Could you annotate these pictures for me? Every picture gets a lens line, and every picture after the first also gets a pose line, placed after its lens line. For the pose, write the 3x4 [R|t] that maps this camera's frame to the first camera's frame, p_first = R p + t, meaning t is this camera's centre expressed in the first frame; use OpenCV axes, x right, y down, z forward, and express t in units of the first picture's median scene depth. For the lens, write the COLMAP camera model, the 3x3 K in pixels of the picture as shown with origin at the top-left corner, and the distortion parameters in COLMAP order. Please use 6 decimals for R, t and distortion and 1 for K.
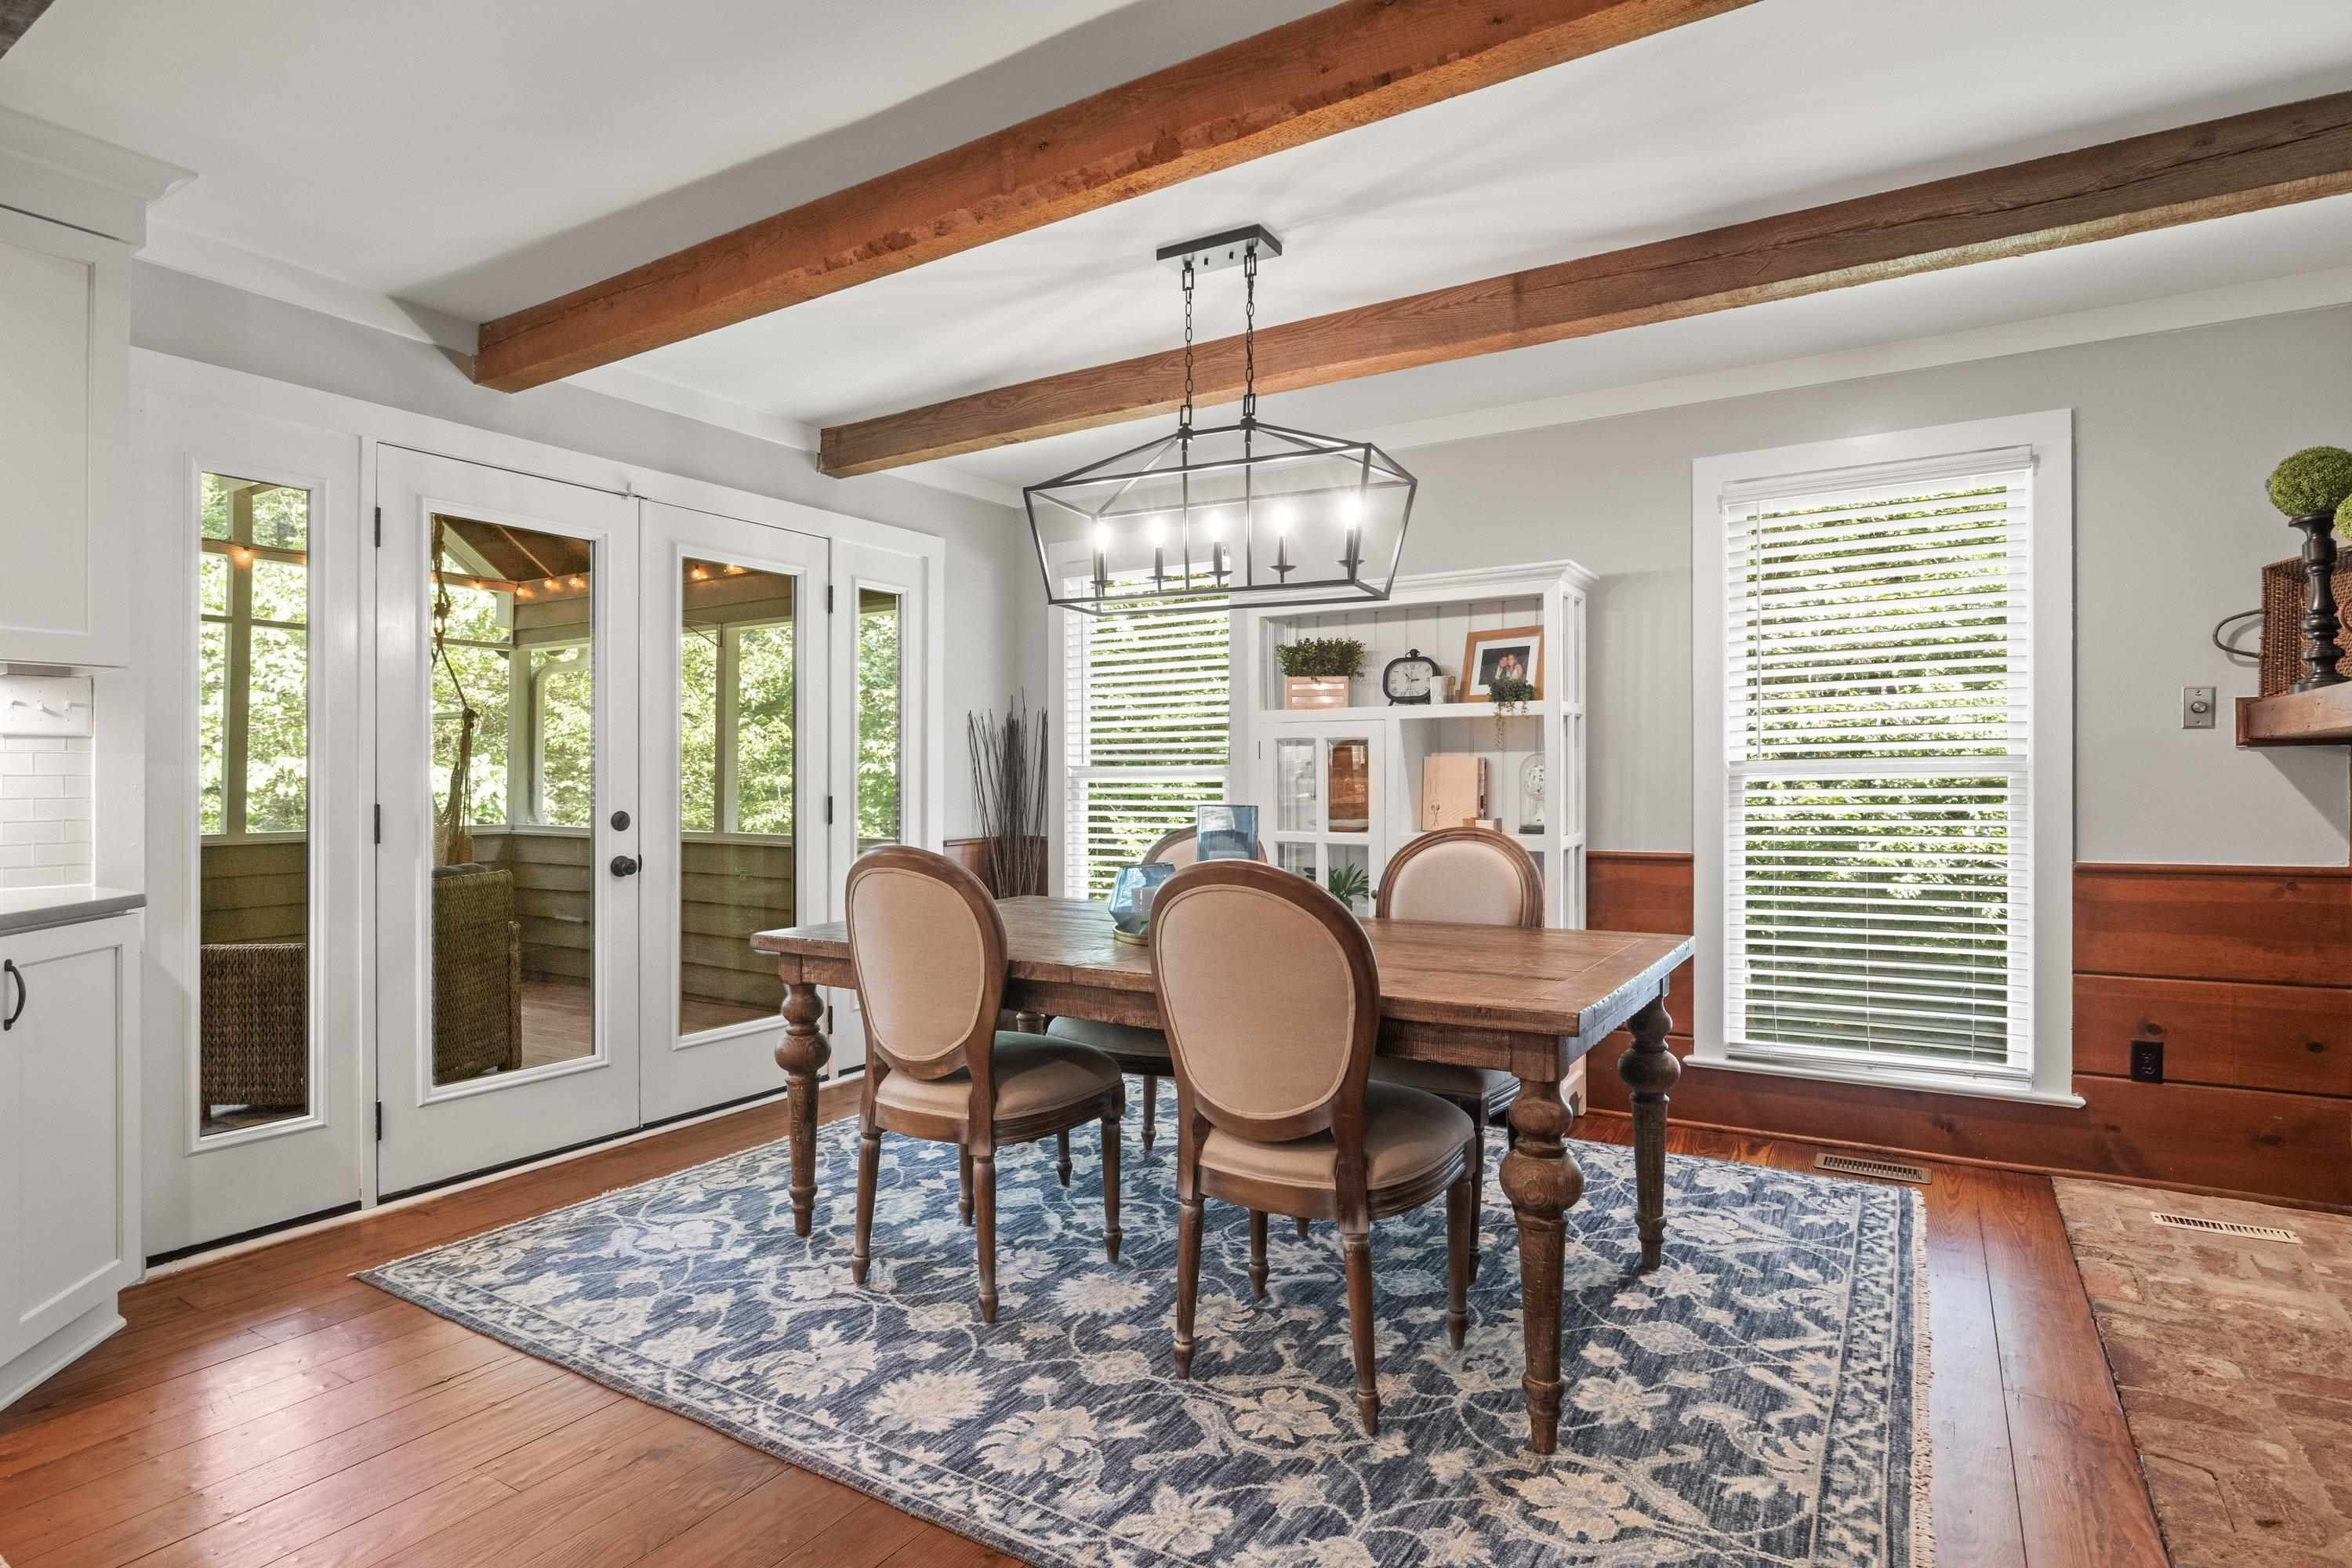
lens RADIAL K [[1204.2, 0, 1173.8], [0, 1204.2, 788.4], [0, 0, 1]] dist [-0.006548, -0.000880]
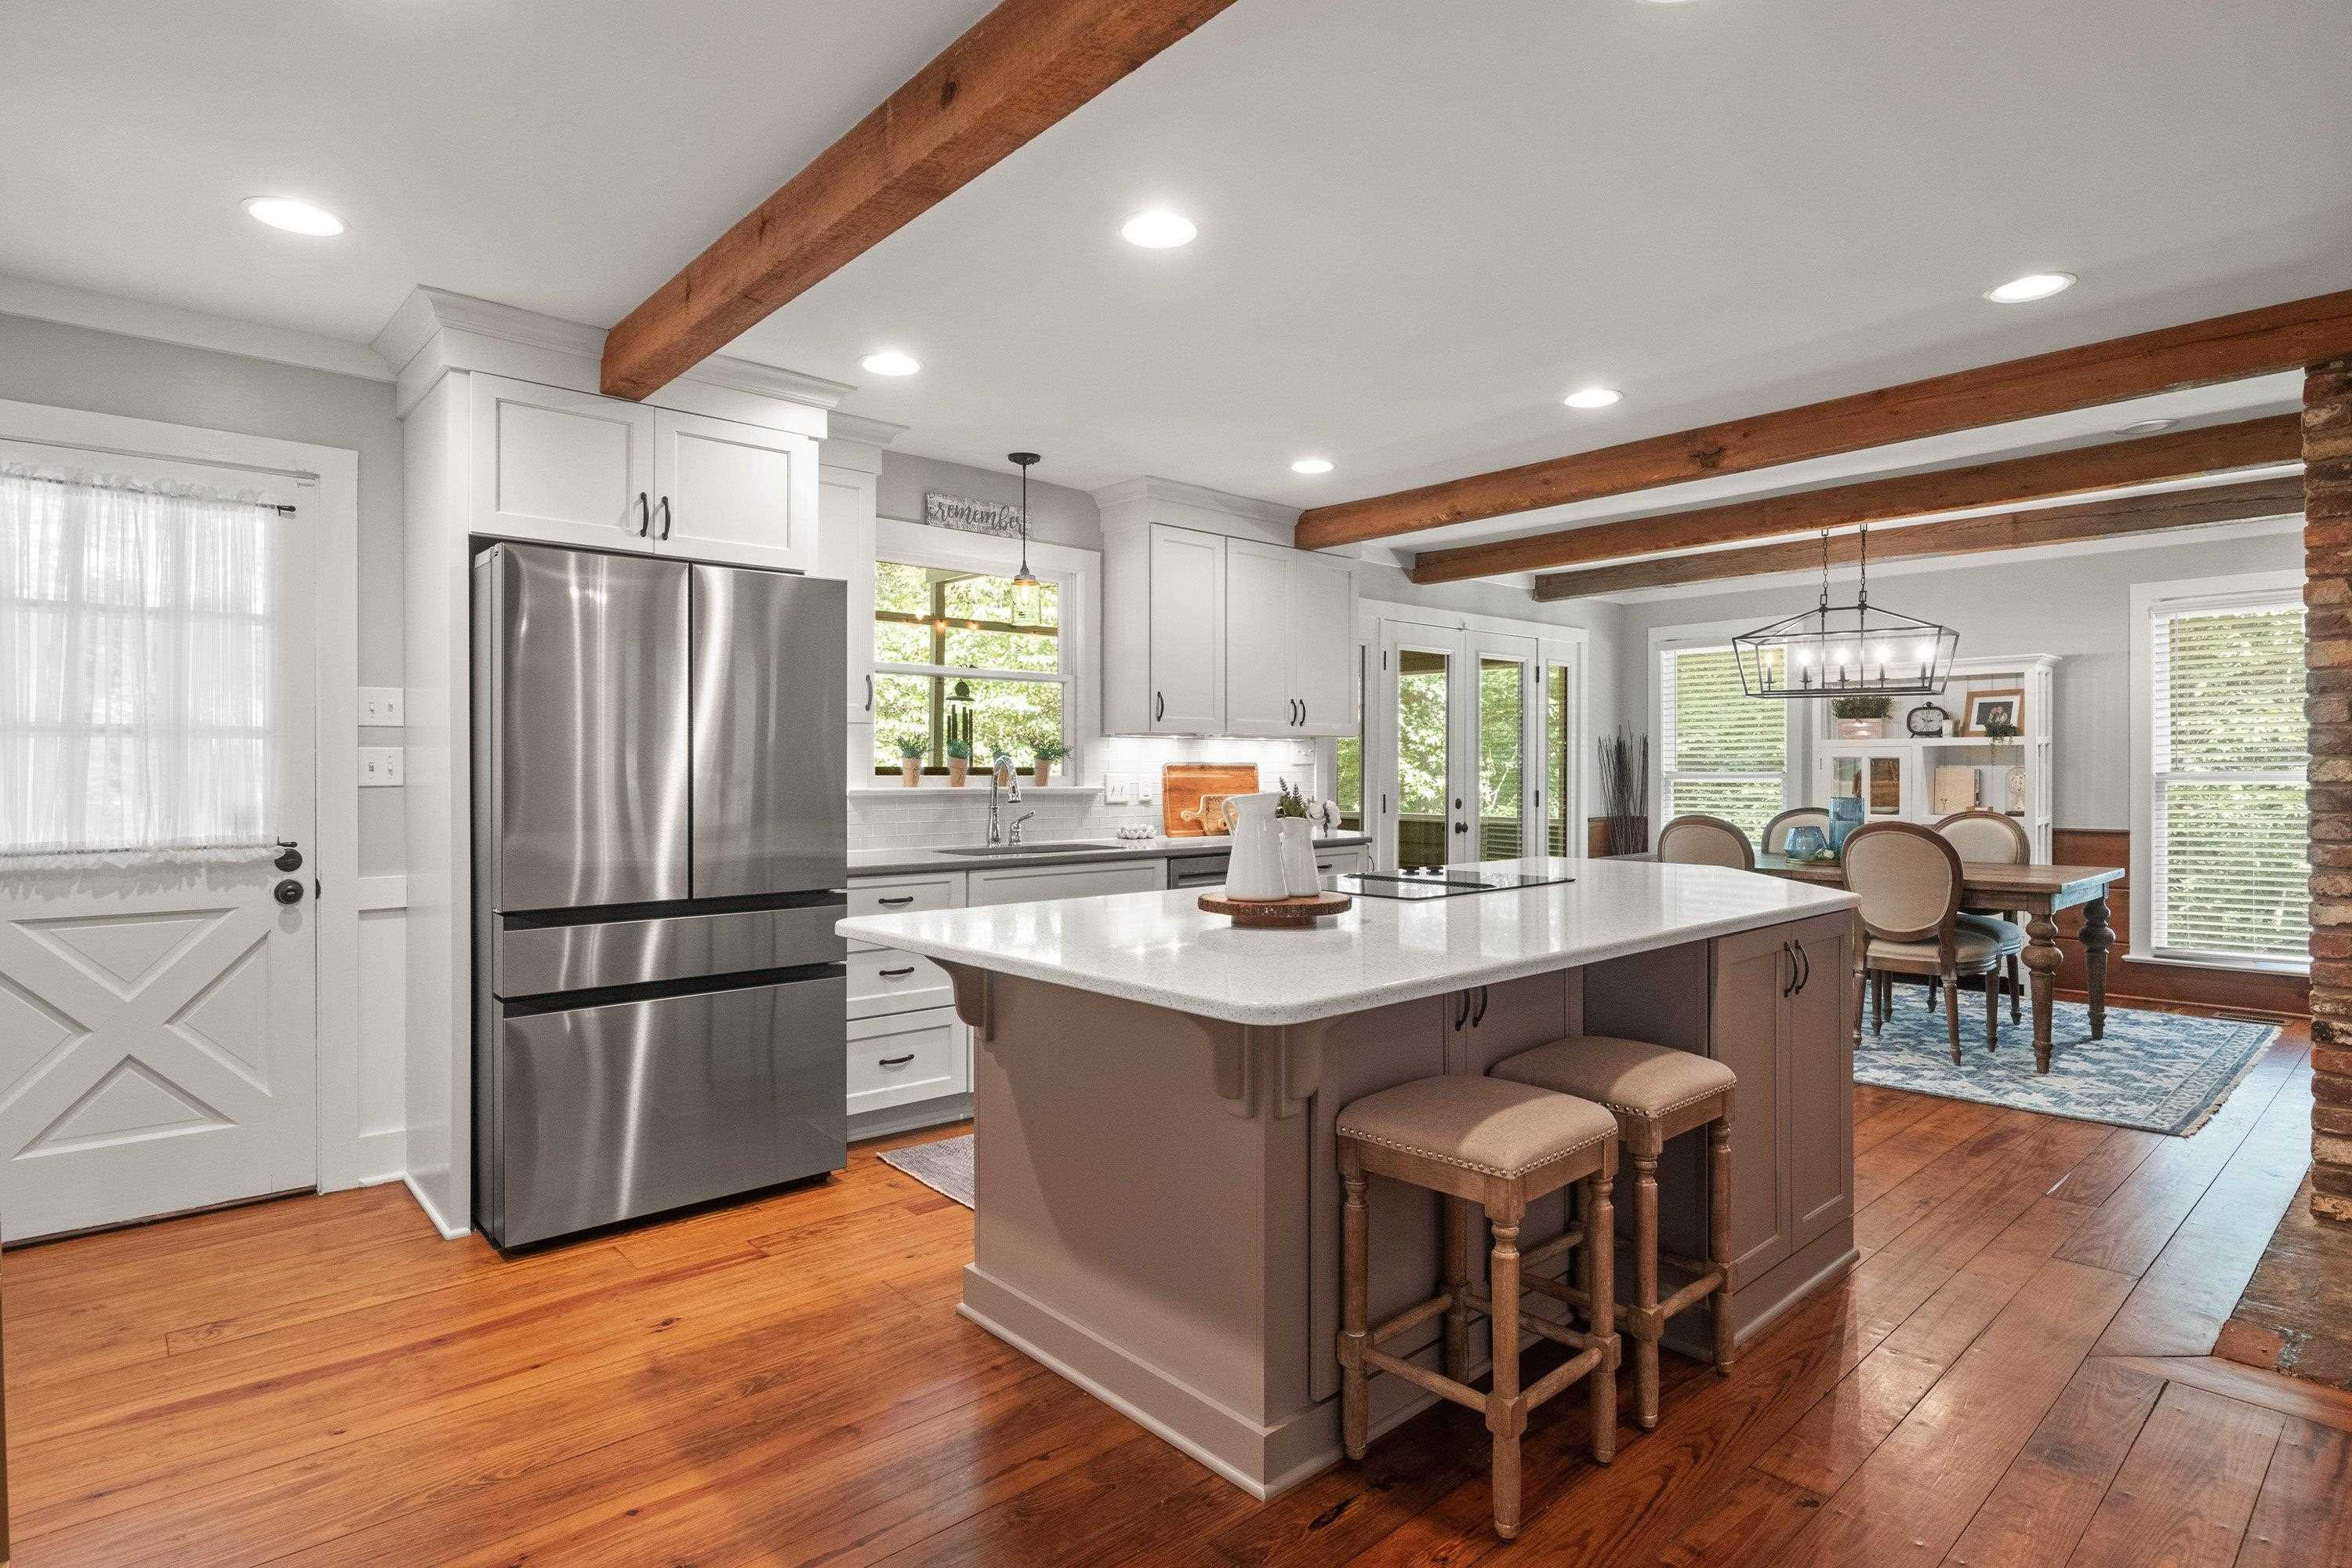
lens RADIAL K [[1204.2, 0, 1182.0], [0, 1204.2, 773.7], [0, 0, 1]] dist [-0.006548, -0.000880]
pose [[0.961181, 0.002394, -0.275908, -0.341189], [-0.003501, 0.999988, -0.003520, -0.010722], [0.275896, 0.004350, 0.961178, -0.883642]]
